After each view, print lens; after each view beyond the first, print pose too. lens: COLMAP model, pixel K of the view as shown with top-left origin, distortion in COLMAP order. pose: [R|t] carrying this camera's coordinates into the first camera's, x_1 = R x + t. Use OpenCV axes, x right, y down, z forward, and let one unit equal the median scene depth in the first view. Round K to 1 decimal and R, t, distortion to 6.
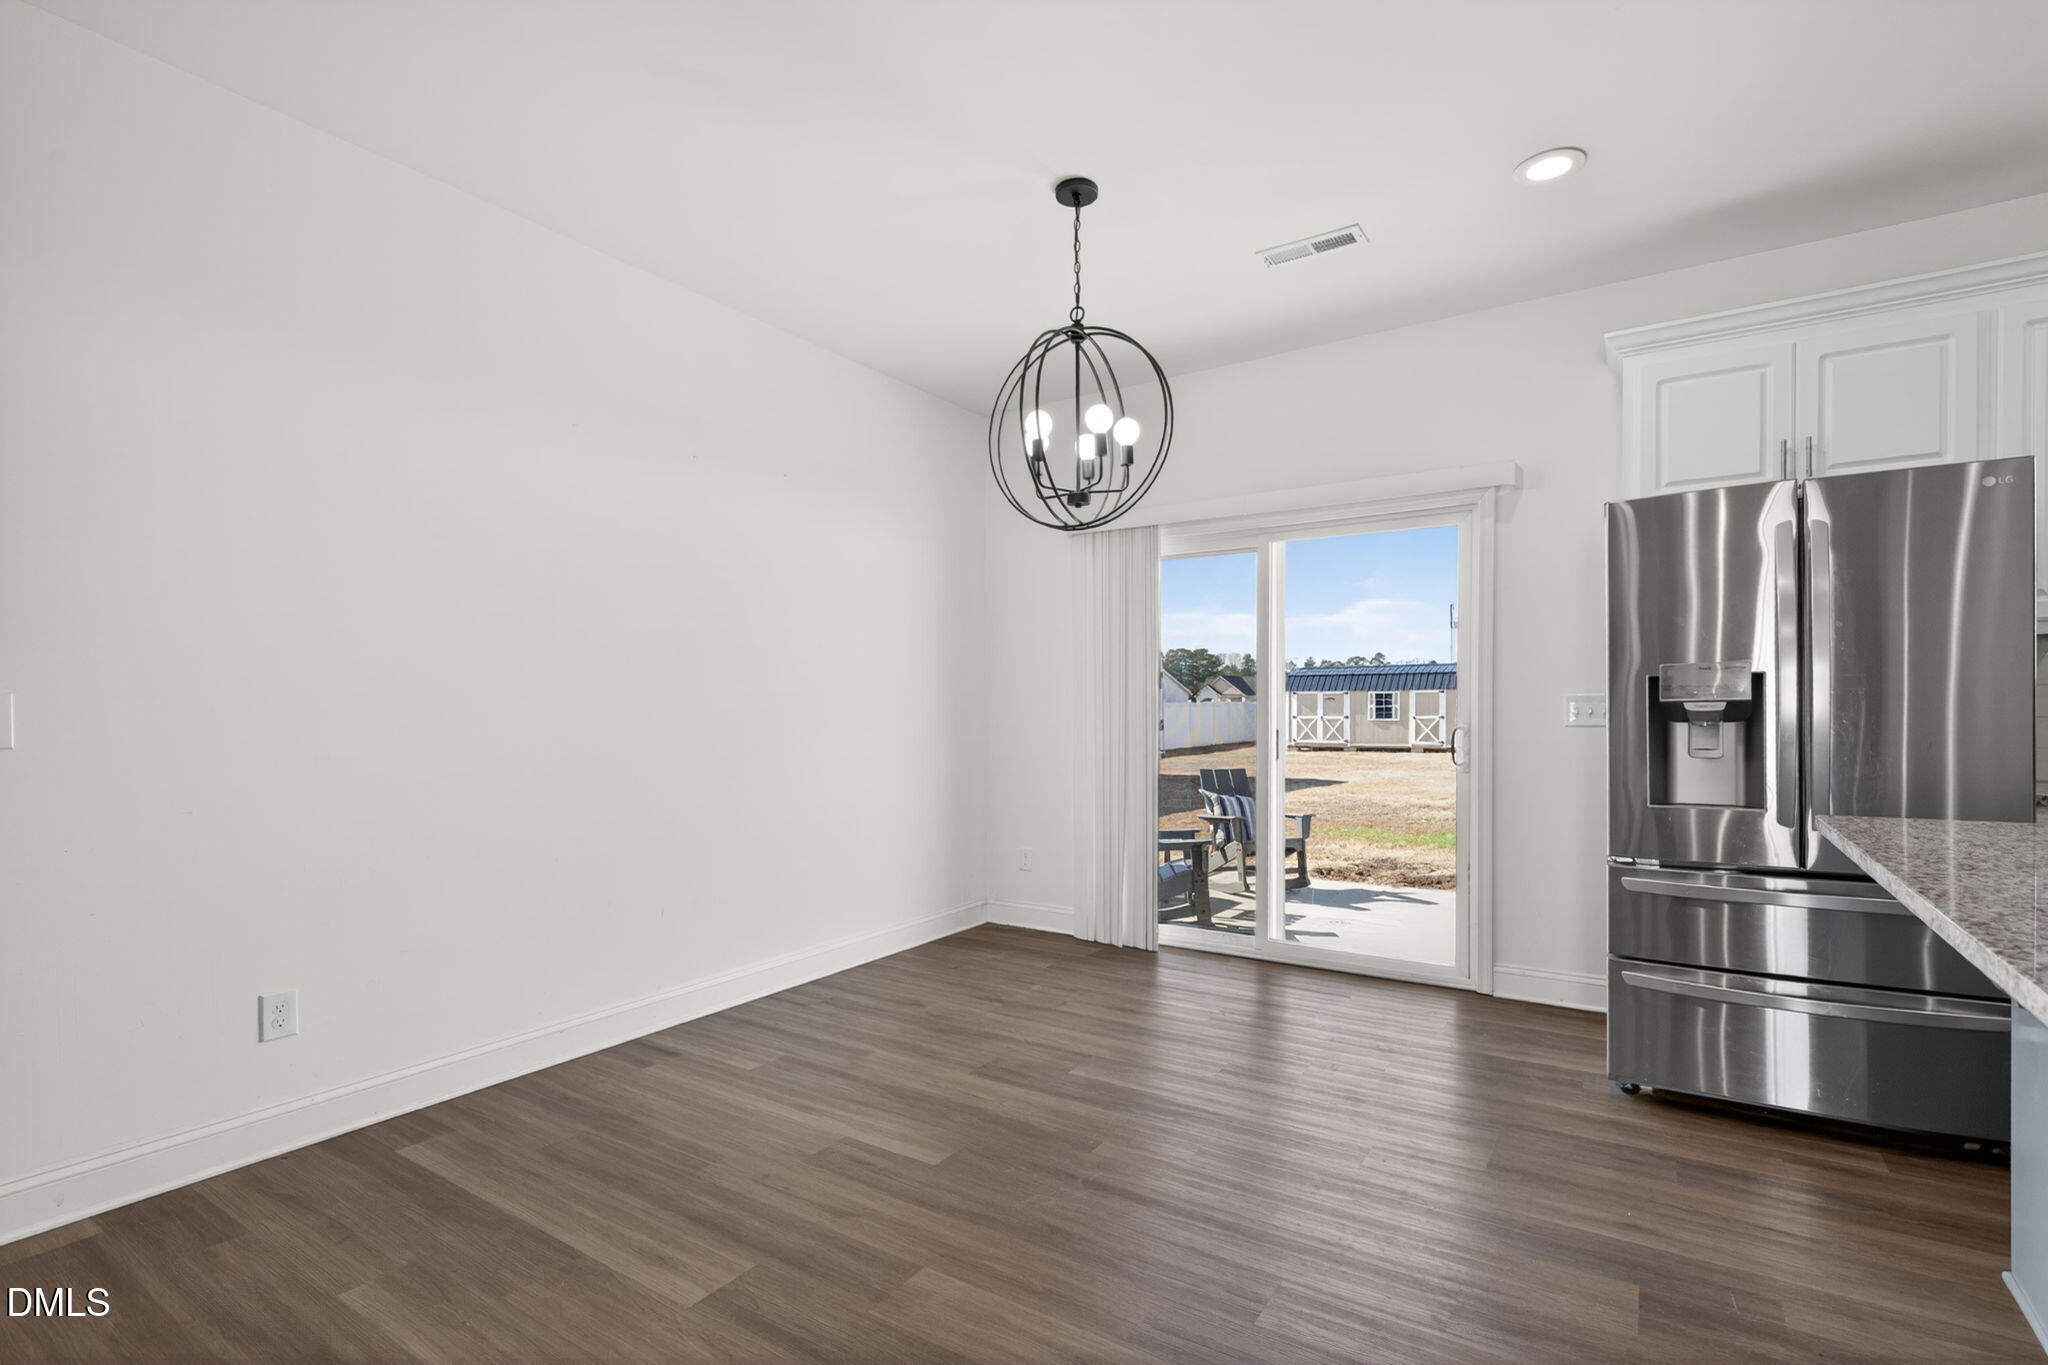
lens RADIAL K [[954.0, 0, 1023.9], [0, 954.0, 719.5], [0, 0, 1]] dist [-0.000068, -0.000169]
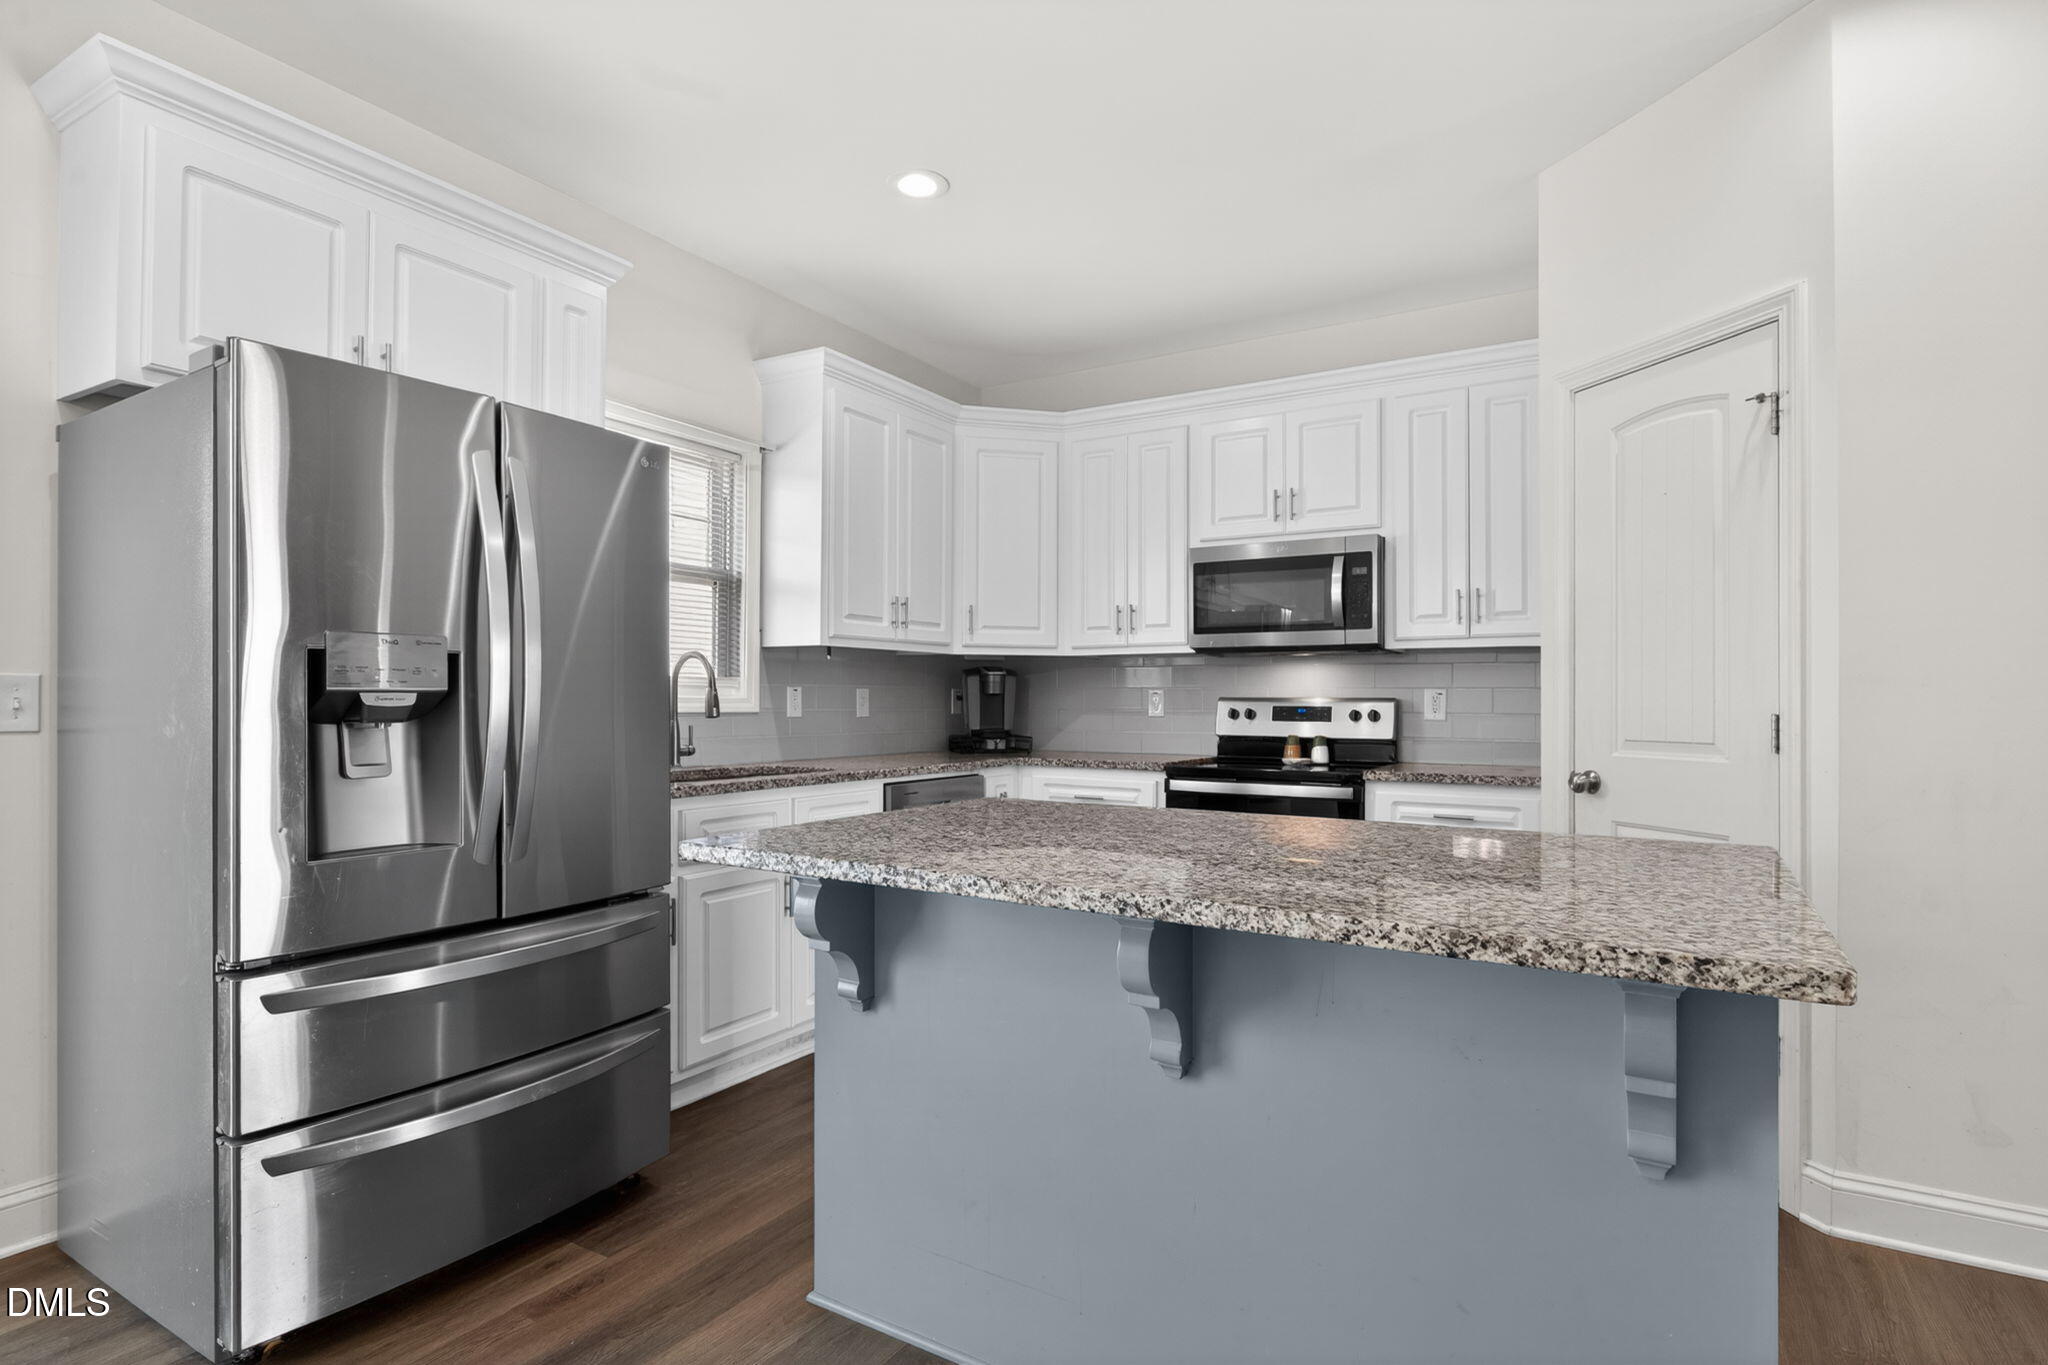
lens RADIAL K [[1014.4, 0, 1024.0], [0, 1014.4, 682.5], [0, 0, 1]] dist [0.002353, 0.000634]
pose [[-0.047998, 0.022139, 0.998602, -0.007010], [0.004424, 0.999749, -0.021952, -0.006933], [-0.998838, 0.003365, -0.048084, 0.506137]]
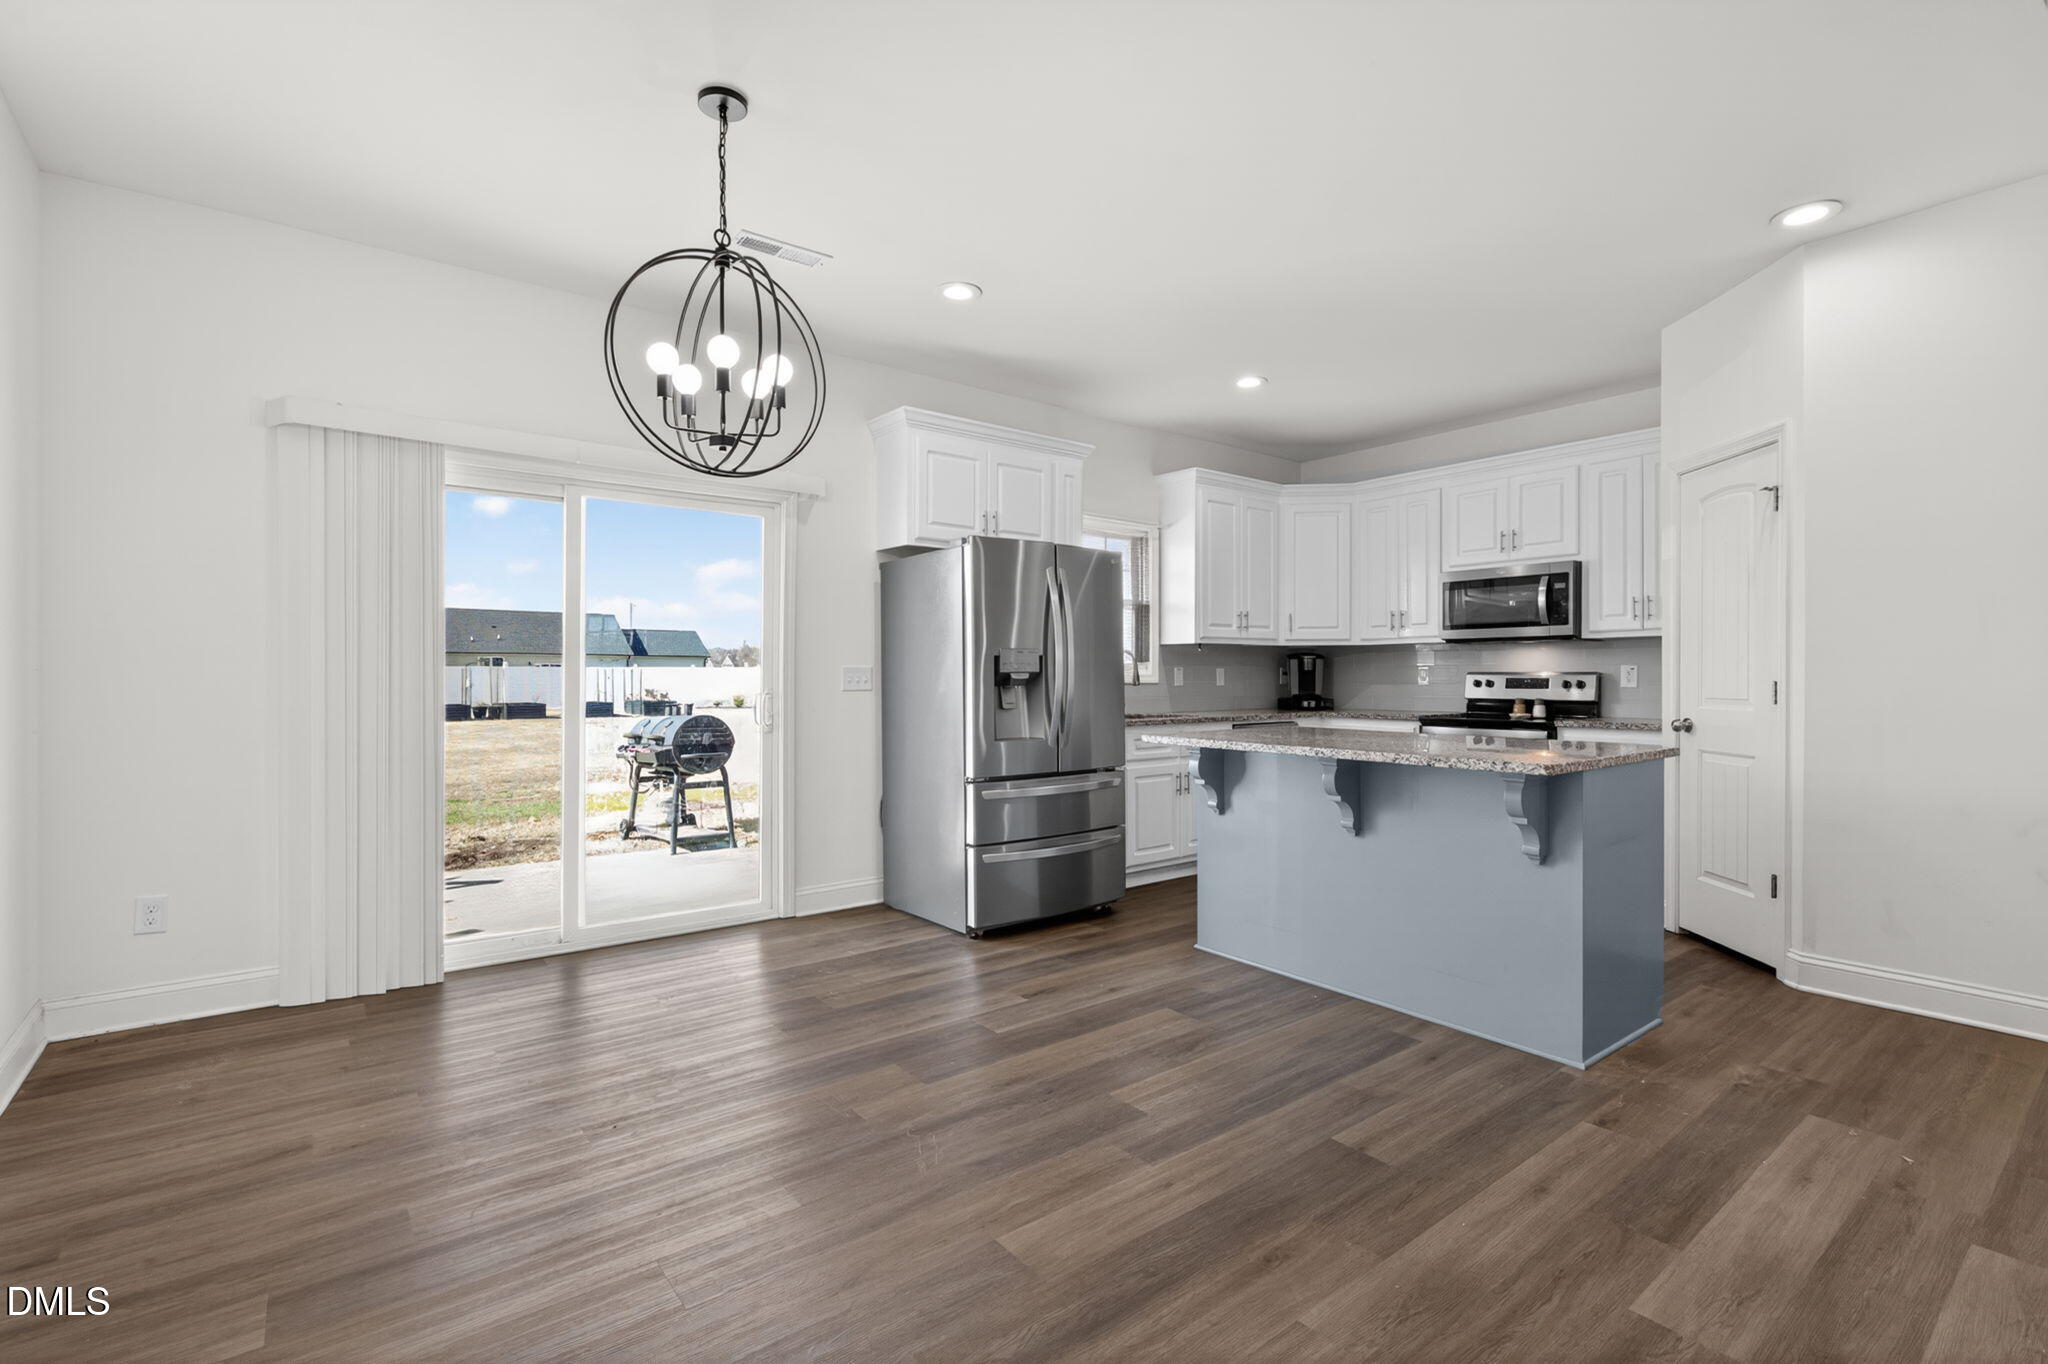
lens RADIAL K [[953.9, 0, 1024.0], [0, 953.9, 682.0], [0, 0, 1]] dist [-0.001054, -0.000009]
pose [[0.311706, -0.002441, 0.950175, -0.668753], [0.007761, 0.999970, 0.000023, -0.003266], [-0.950147, 0.007367, 0.311716, 0.424889]]
